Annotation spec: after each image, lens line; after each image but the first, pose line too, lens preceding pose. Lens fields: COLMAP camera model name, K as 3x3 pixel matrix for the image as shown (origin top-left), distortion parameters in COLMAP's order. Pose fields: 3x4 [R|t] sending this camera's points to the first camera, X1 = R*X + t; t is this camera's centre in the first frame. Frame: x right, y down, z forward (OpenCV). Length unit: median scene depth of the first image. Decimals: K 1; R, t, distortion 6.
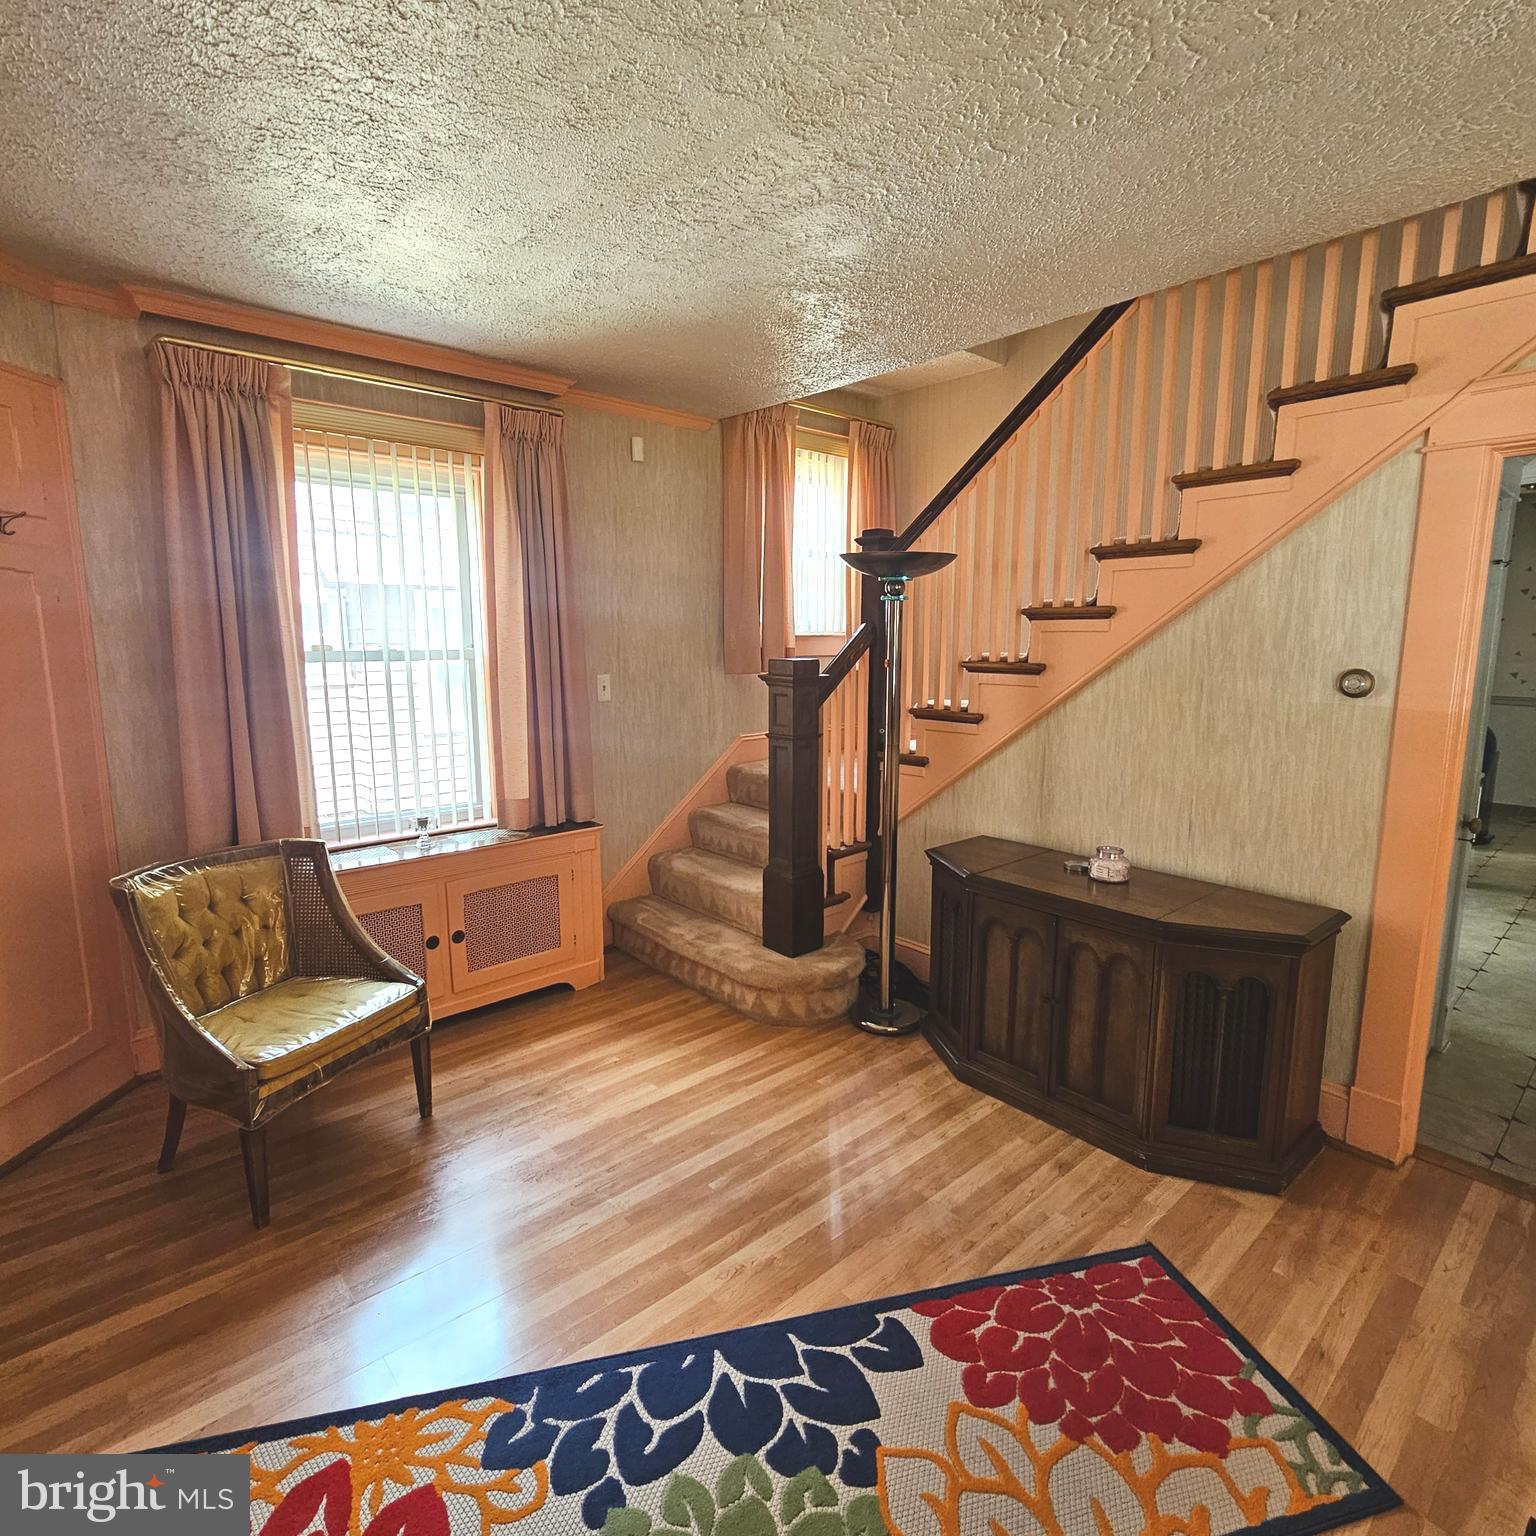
lens RADIAL K [[852.1, 0, 763.4], [0, 852.1, 767.5], [0, 0, 1]] dist [0.002463, -0.001018]
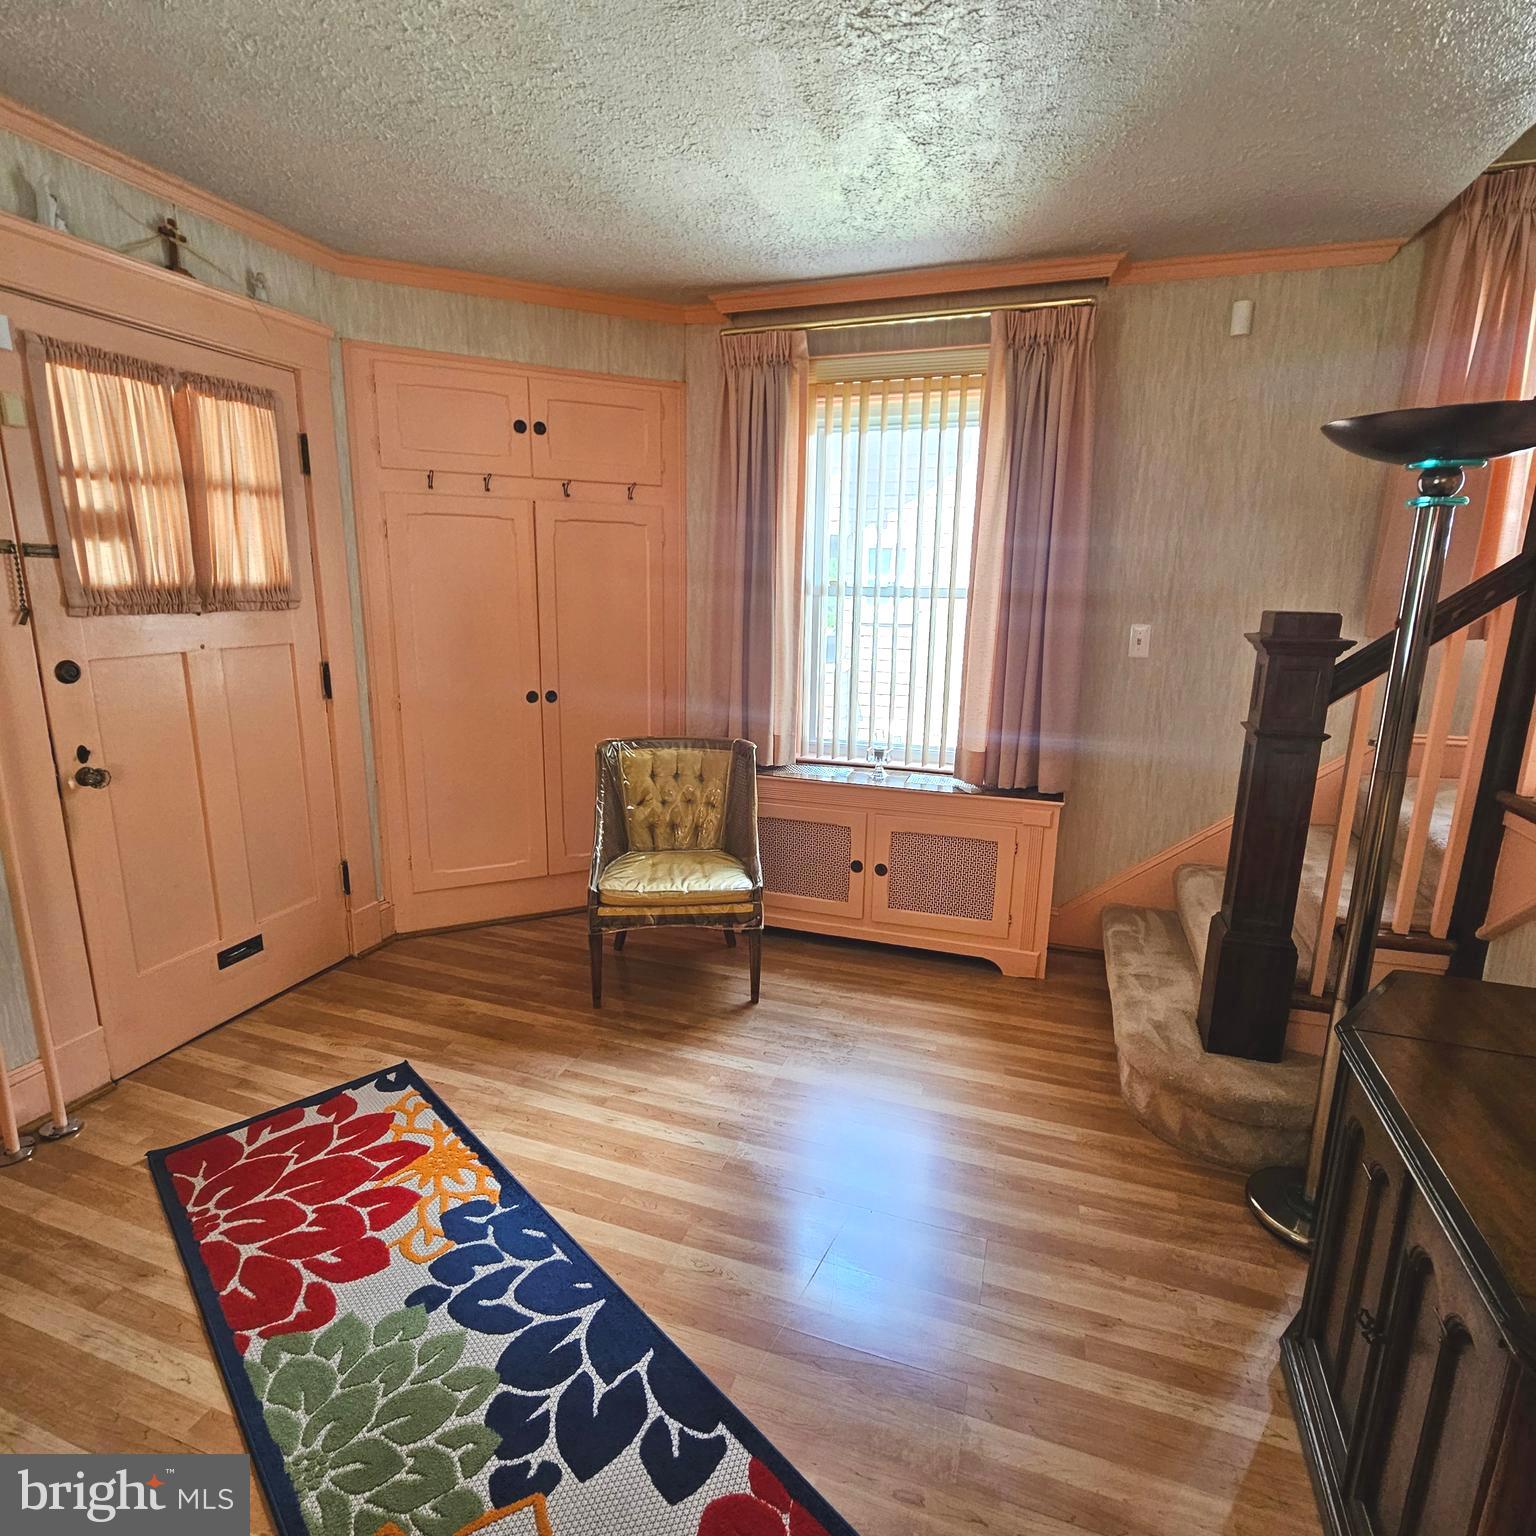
lens RADIAL K [[852.1, 0, 763.4], [0, 852.1, 767.5], [0, 0, 1]] dist [0.002463, -0.001018]
pose [[0.485479, 0.198025, -0.851526, 0.561426], [-0.149228, 0.978485, 0.142471, -0.061793], [0.861418, 0.057905, 0.504585, 0.472404]]
